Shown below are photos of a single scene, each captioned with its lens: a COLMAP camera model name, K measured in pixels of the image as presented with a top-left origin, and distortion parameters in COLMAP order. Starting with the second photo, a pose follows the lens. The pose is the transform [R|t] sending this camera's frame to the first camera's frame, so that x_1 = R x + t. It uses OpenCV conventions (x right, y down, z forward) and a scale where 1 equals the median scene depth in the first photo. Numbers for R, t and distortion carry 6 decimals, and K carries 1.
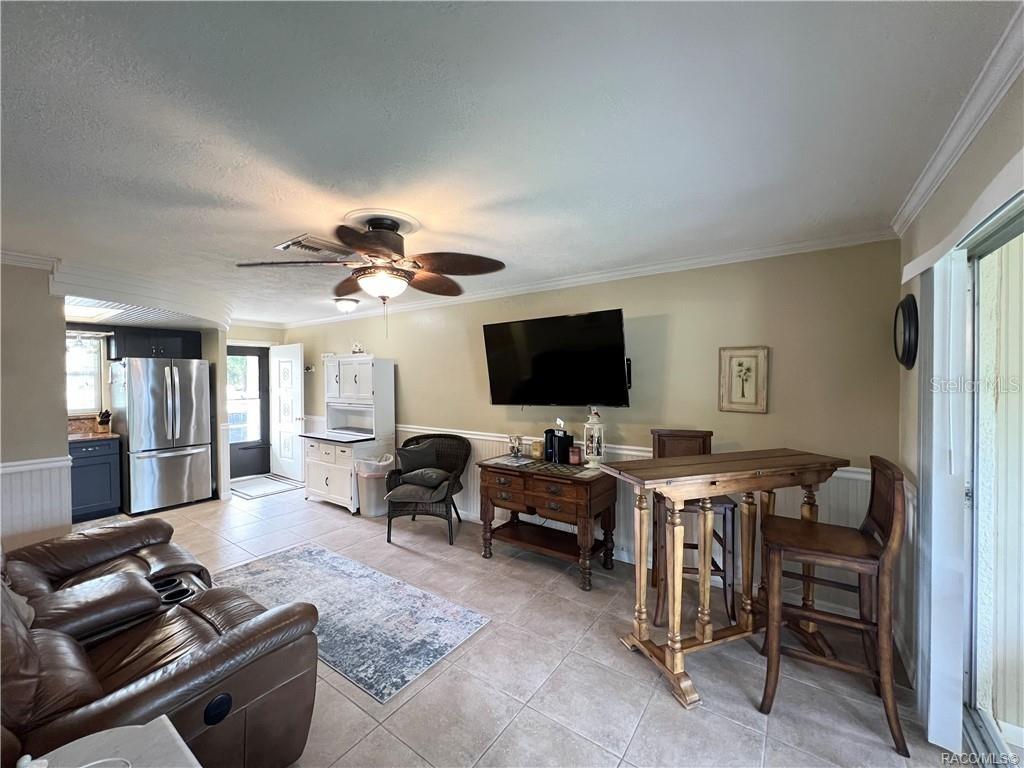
lens RADIAL K [[409.5, 0, 512.2], [0, 409.5, 383.2], [0, 0, 1]] dist [-0.002678, 0.000963]
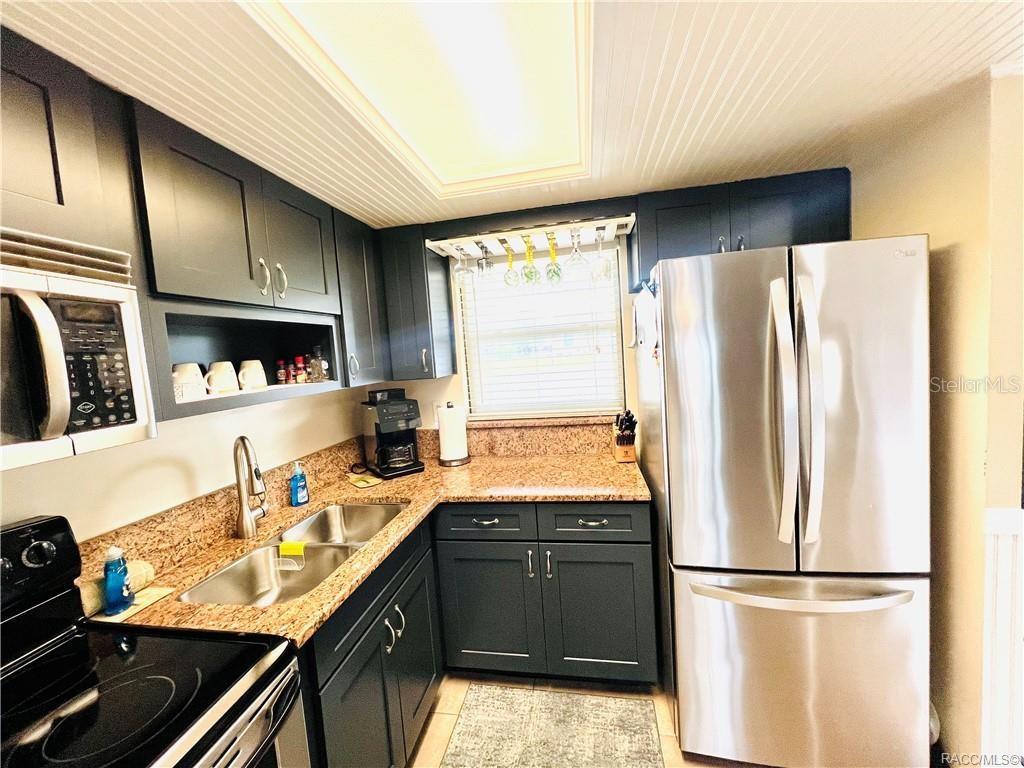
lens RADIAL K [[409.5, 0, 509.8], [0, 409.5, 380.2], [0, 0, 1]] dist [-0.002678, 0.000963]
pose [[0.421762, 0.045498, -0.905565, -1.195146], [0.053294, 0.995769, 0.074852, -0.006052], [0.905139, -0.079831, 0.417552, 1.290005]]
